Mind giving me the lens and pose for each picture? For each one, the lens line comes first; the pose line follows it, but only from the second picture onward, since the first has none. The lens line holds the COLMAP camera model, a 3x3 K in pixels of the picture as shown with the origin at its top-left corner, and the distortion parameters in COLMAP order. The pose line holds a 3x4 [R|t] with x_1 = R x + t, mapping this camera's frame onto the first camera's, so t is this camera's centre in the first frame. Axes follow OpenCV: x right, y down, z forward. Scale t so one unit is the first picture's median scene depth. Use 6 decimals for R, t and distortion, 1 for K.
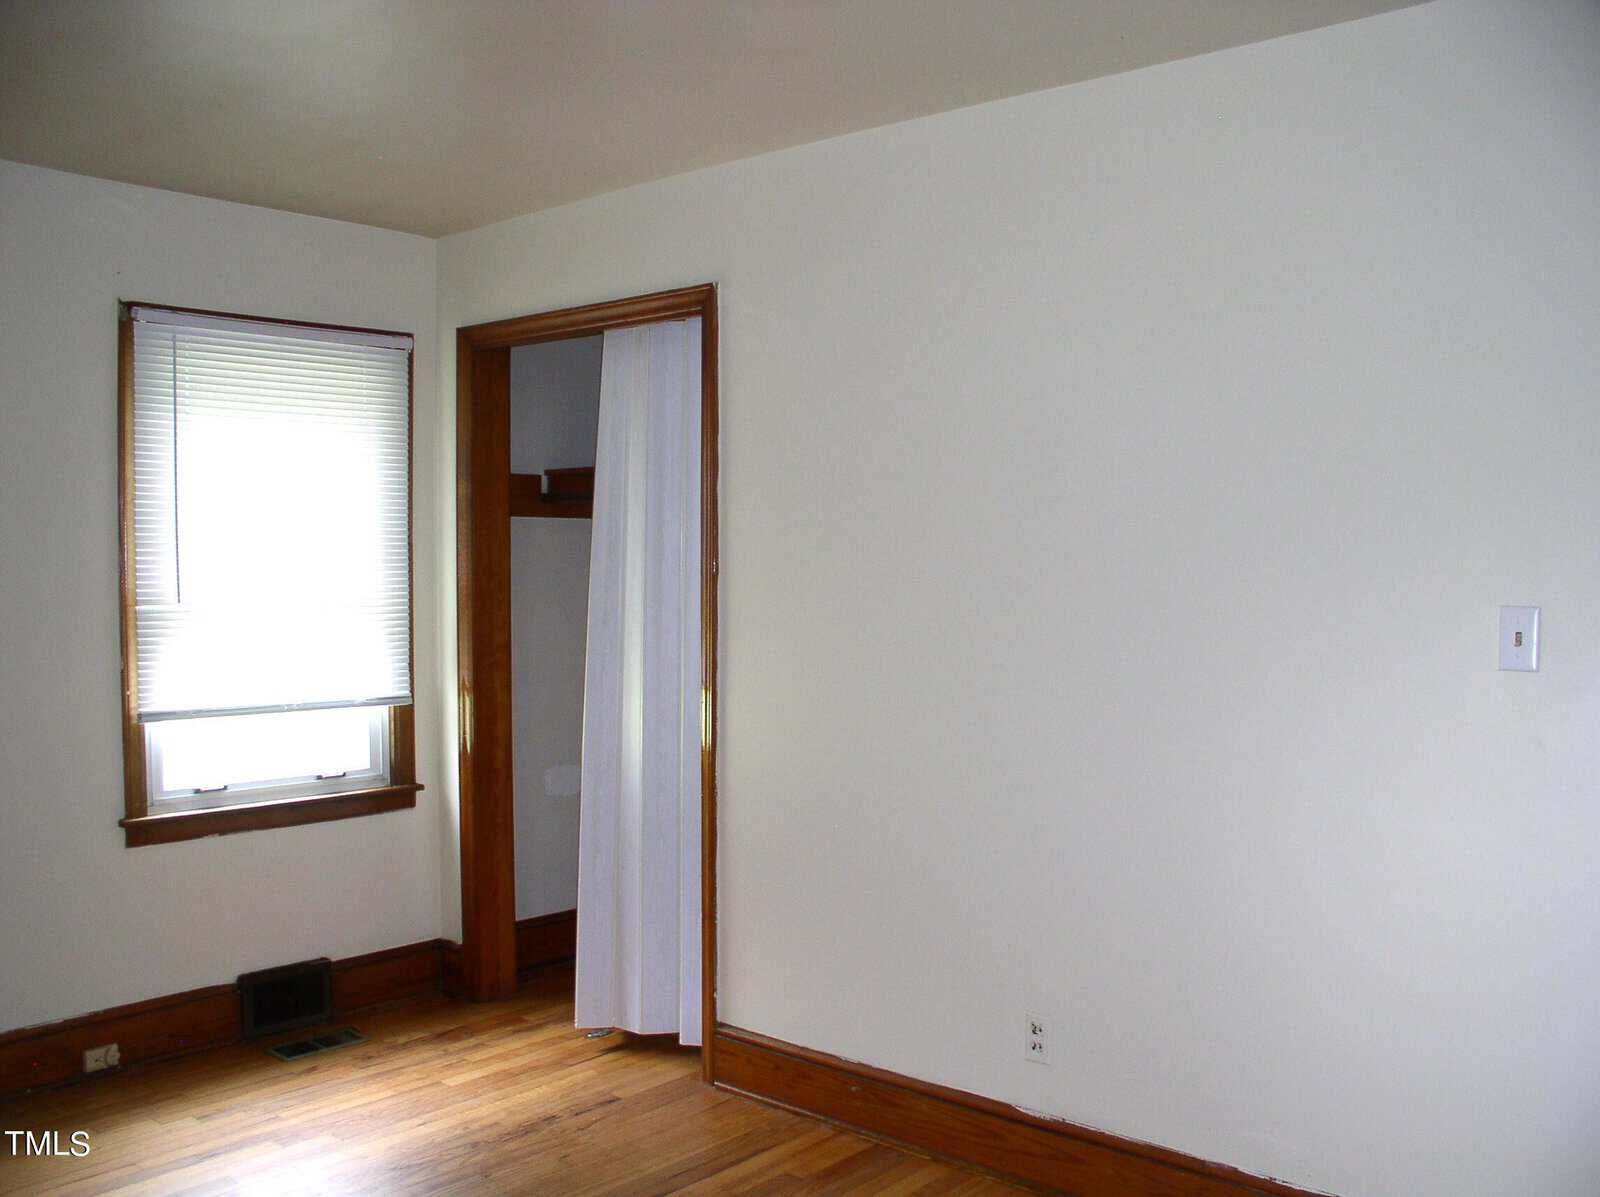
lens RADIAL K [[1450.2, 0, 800.0], [0, 1450.2, 598.5], [0, 0, 1]] dist [-0.201069, 0.211341]
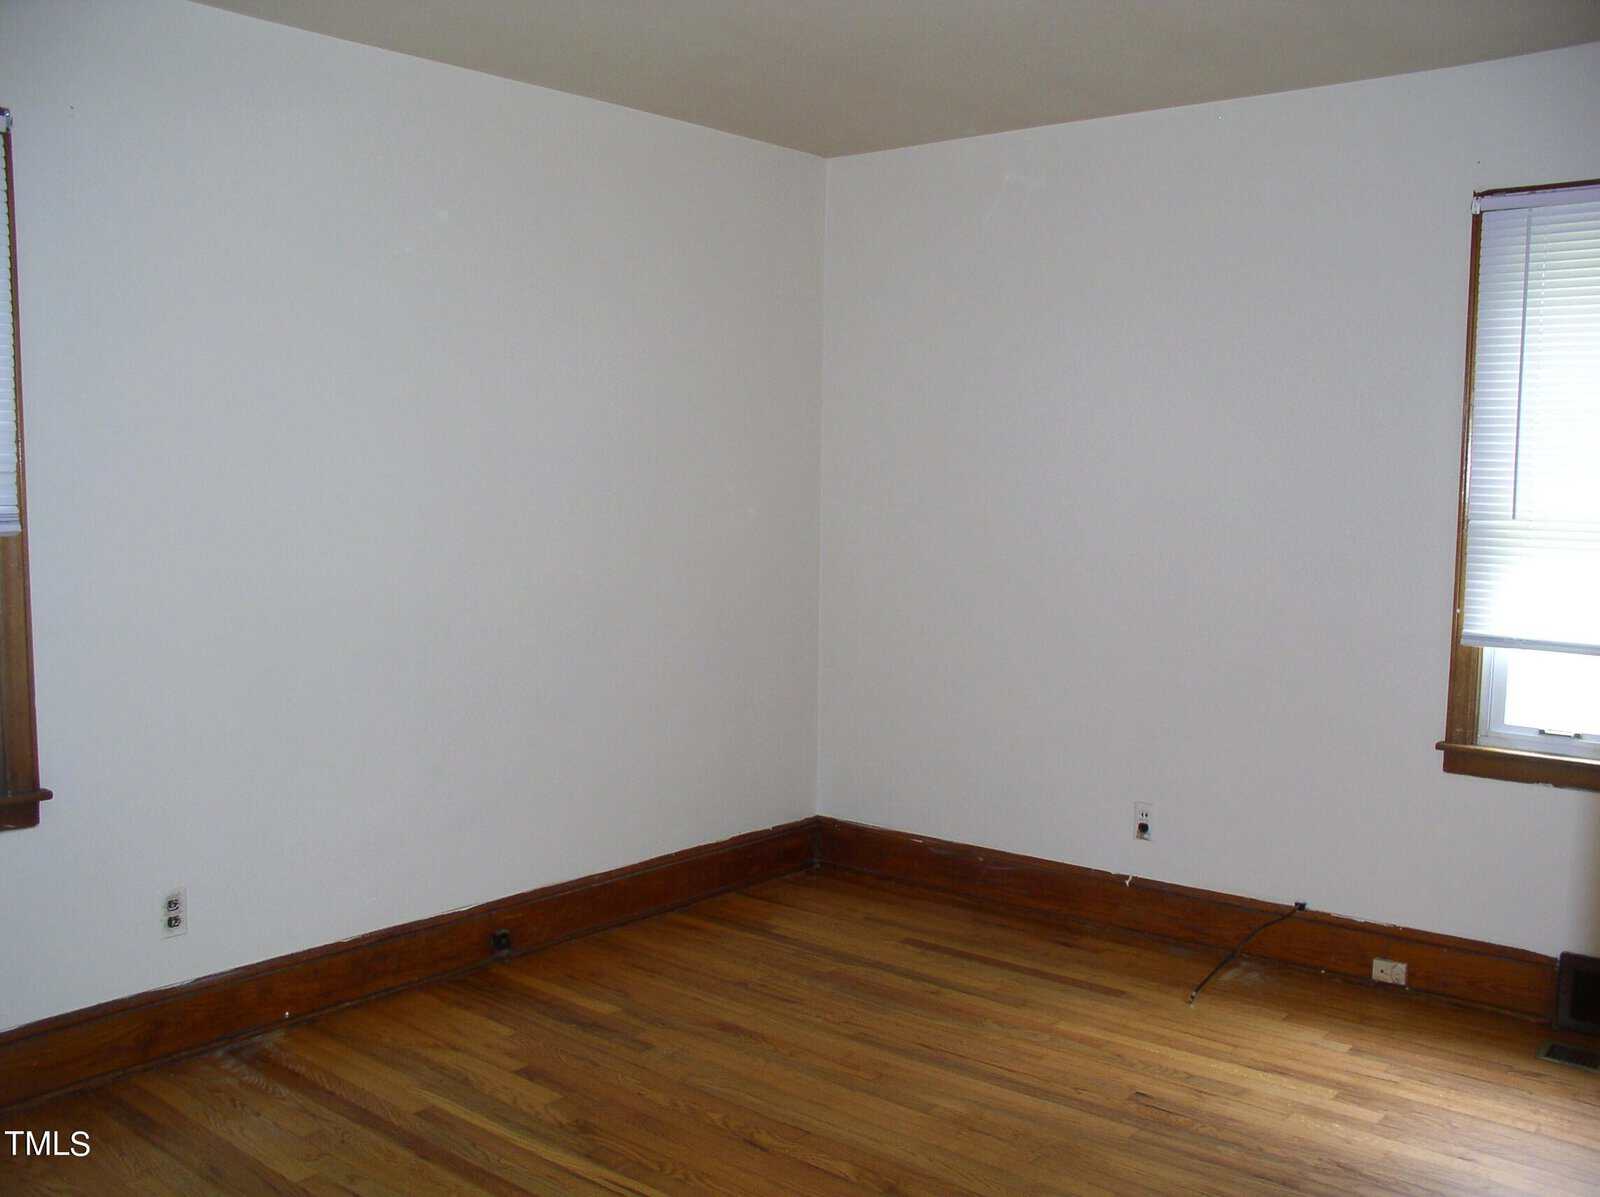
lens RADIAL K [[1450.2, 0, 800.0], [0, 1450.2, 598.5], [0, 0, 1]] dist [-0.201069, 0.211341]
pose [[0.046694, 0.094852, -0.994396, 0.438074], [-0.035512, 0.995010, 0.093244, -0.013568], [0.998278, 0.030959, 0.049830, 0.504314]]
